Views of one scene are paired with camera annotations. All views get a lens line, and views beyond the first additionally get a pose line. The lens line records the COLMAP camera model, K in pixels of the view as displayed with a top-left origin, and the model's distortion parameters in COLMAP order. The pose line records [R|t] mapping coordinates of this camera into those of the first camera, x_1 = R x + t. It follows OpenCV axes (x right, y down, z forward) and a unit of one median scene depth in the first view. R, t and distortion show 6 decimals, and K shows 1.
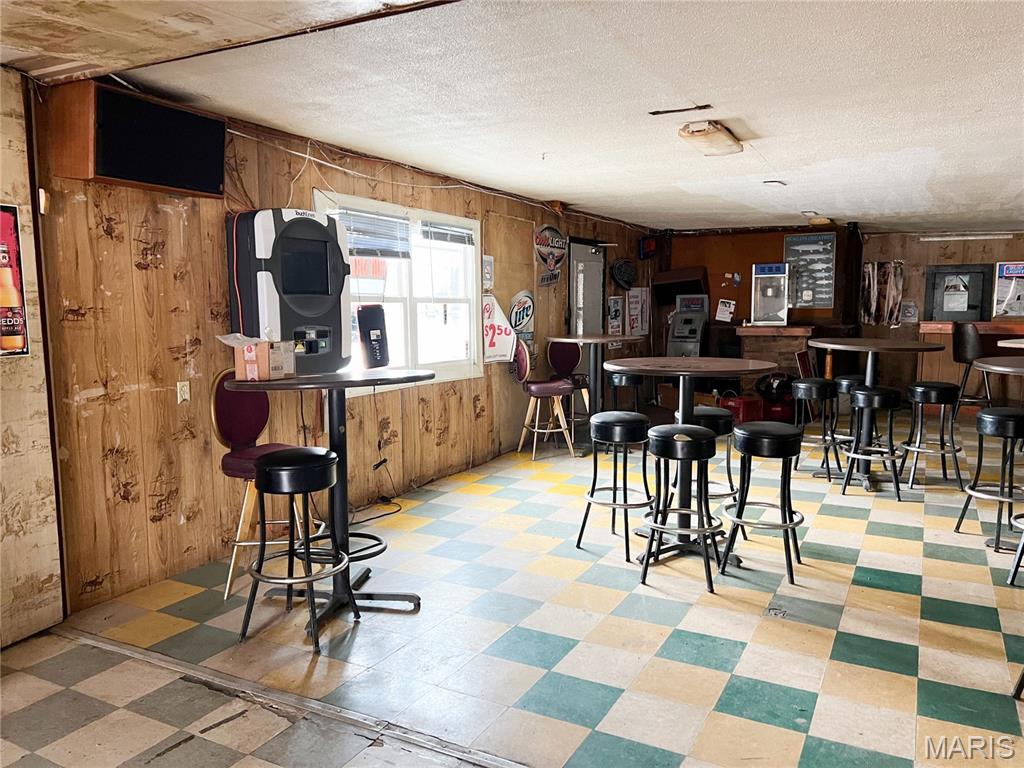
lens RADIAL K [[767.7, 0, 507.2], [0, 767.7, 387.9], [0, 0, 1]] dist [0.064525, -0.070057]
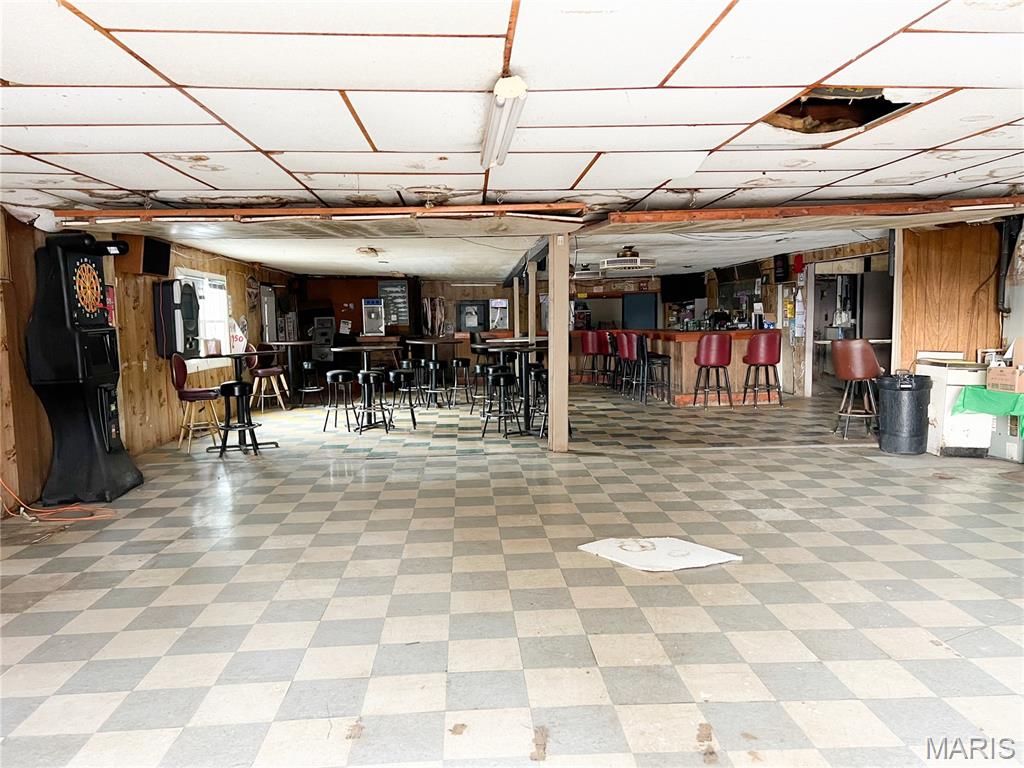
lens RADIAL K [[767.7, 0, 507.2], [0, 767.7, 387.9], [0, 0, 1]] dist [0.064525, -0.070057]
pose [[0.852308, -0.052466, 0.520403, -0.280463], [0.064967, 0.997871, -0.005799, 0.058082], [-0.518990, 0.038751, 0.853901, -0.545960]]
